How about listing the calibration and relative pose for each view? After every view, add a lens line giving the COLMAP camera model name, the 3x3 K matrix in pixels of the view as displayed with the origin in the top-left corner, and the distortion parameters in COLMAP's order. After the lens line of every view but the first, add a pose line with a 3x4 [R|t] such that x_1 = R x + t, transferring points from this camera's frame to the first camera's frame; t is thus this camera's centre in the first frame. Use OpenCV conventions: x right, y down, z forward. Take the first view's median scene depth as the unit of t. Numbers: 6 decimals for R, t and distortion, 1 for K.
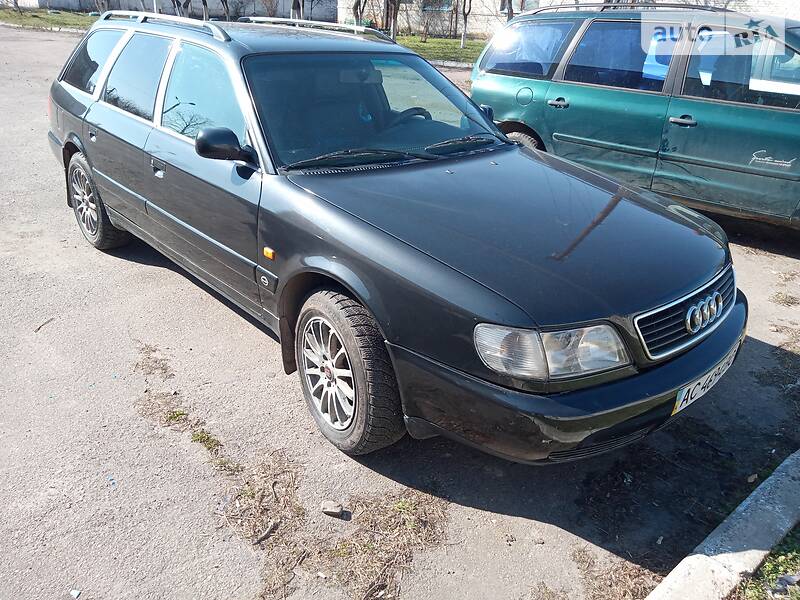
lens RADIAL K [[585.5, 0, 400.0], [0, 585.5, 300.0], [0, 0, 1]] dist [0.016218, -0.001924]
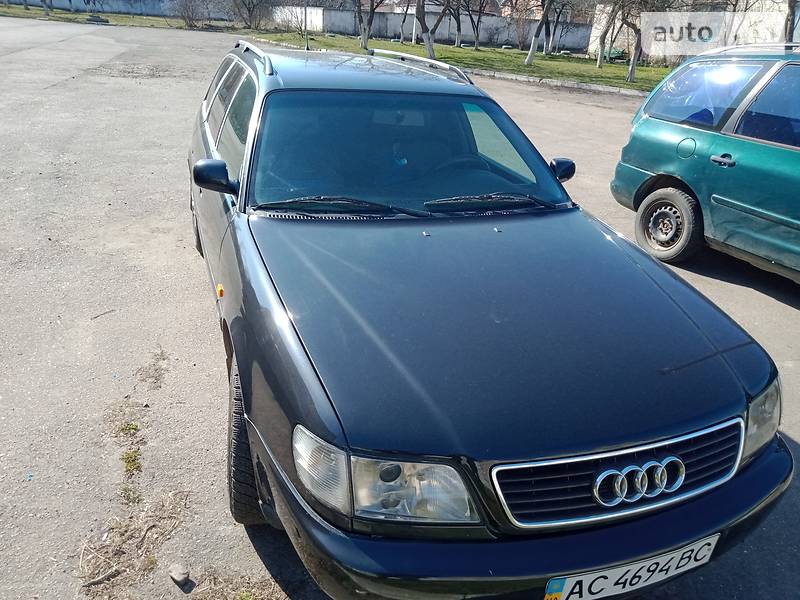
lens RADIAL K [[585.5, 0, 400.0], [0, 585.5, 300.0], [0, 0, 1]] dist [0.016218, -0.001924]
pose [[0.921627, 0.178959, -0.344350, 0.316594], [-0.191486, 0.981492, -0.002416, -0.096240], [0.337545, 0.068165, 0.938838, 0.146536]]
